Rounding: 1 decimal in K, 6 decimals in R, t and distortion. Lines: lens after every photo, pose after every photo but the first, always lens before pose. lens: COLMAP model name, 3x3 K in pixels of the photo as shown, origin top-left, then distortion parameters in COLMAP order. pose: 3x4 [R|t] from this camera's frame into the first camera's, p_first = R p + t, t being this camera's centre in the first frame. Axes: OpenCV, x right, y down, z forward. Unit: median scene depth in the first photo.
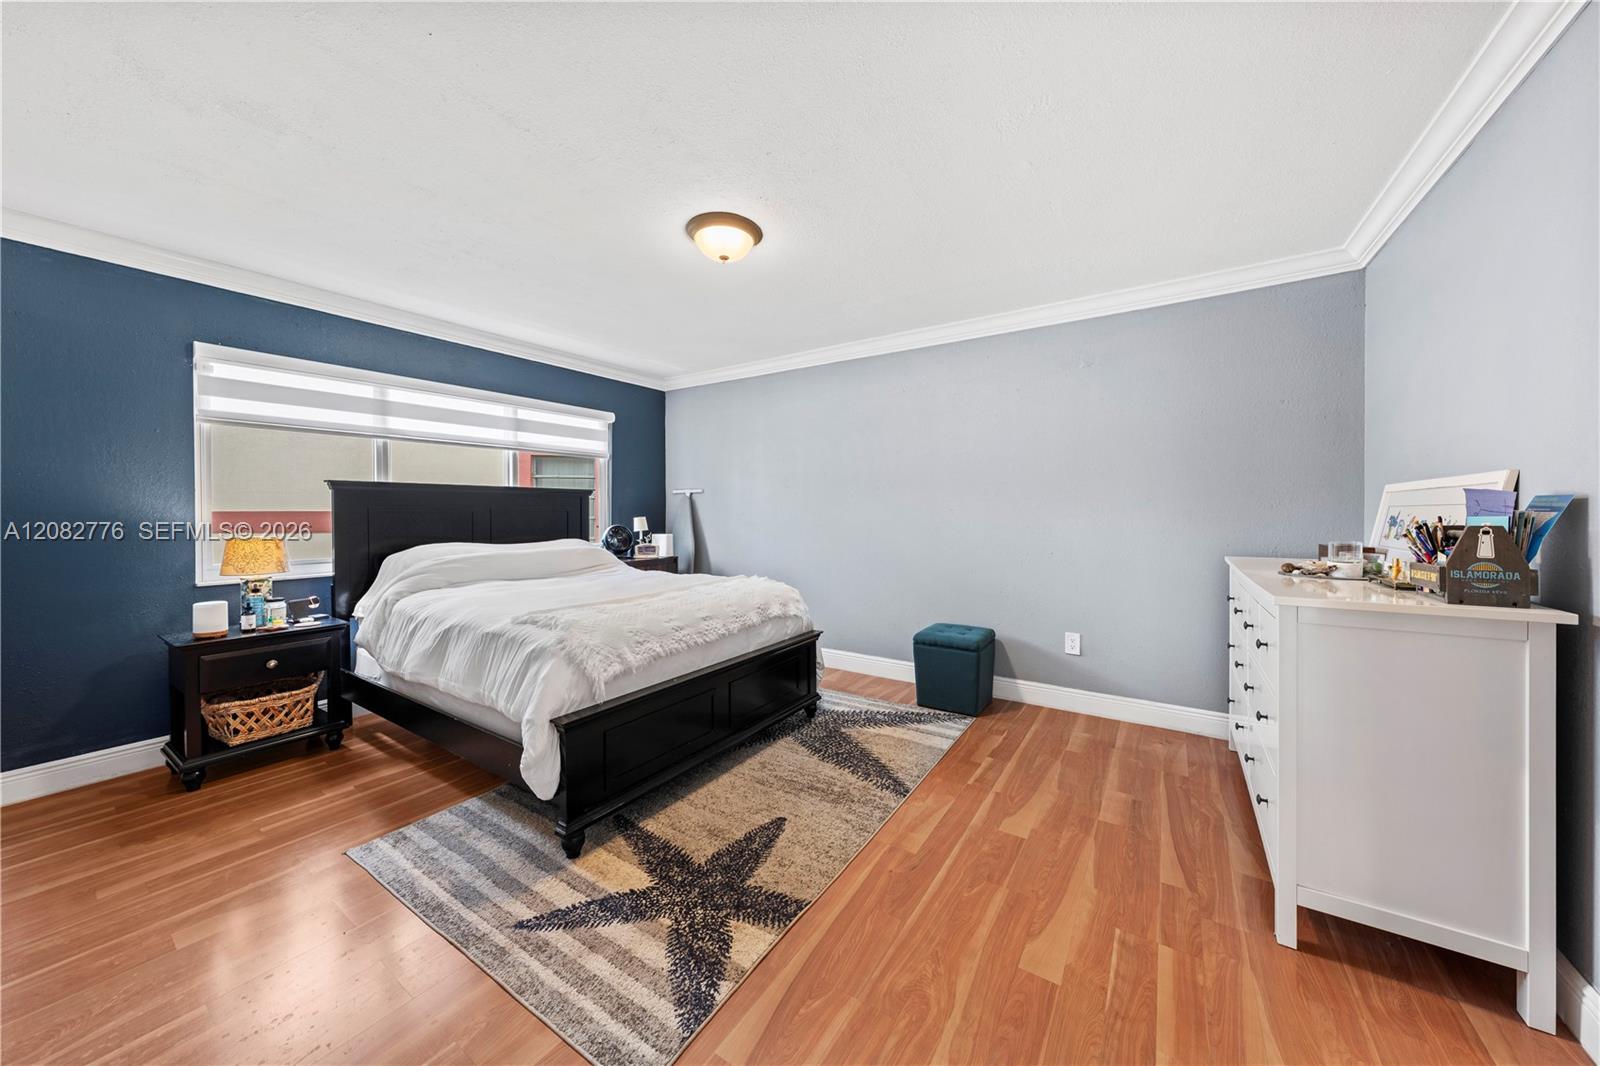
lens RADIAL K [[542.1, 0, 801.0], [0, 542.1, 524.6], [0, 0, 1]] dist [-0.004757, 0.000218]
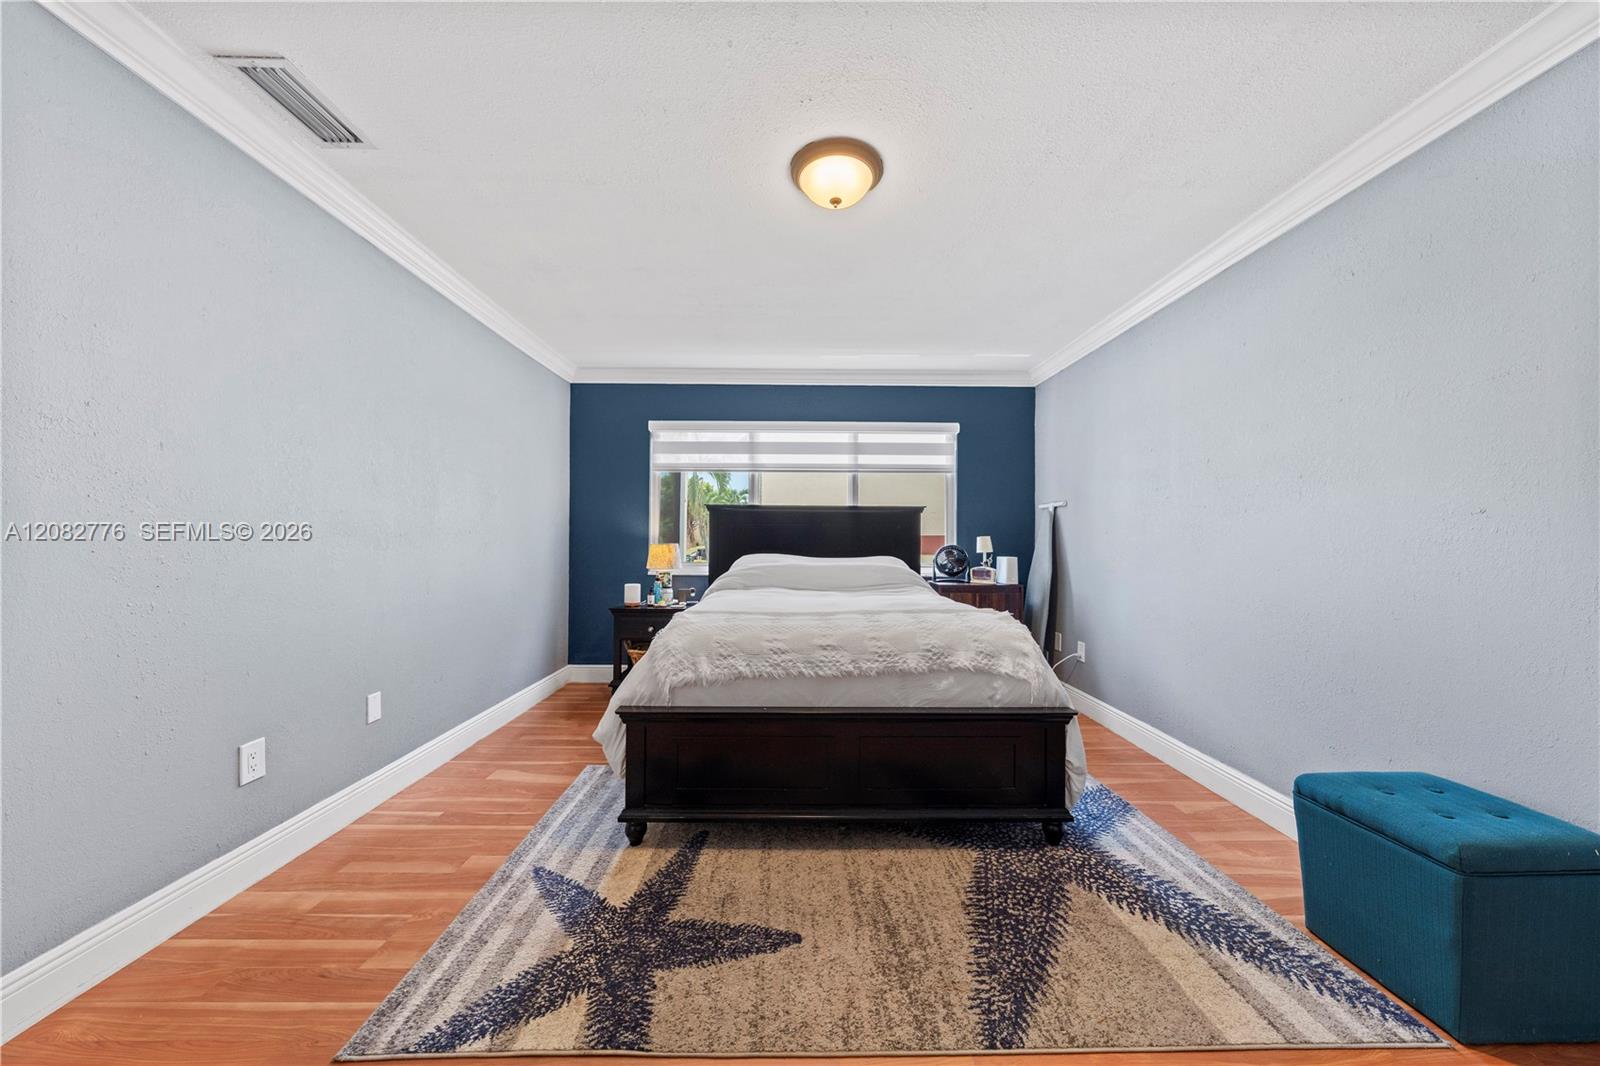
lens RADIAL K [[542.1, 0, 802.0], [0, 542.1, 534.1], [0, 0, 1]] dist [-0.004757, 0.000218]
pose [[0.570016, -0.001504, -0.821632, 0.446687], [-0.029724, 0.999306, -0.022451, 0.018991], [0.821096, 0.037220, 0.569576, 0.460462]]
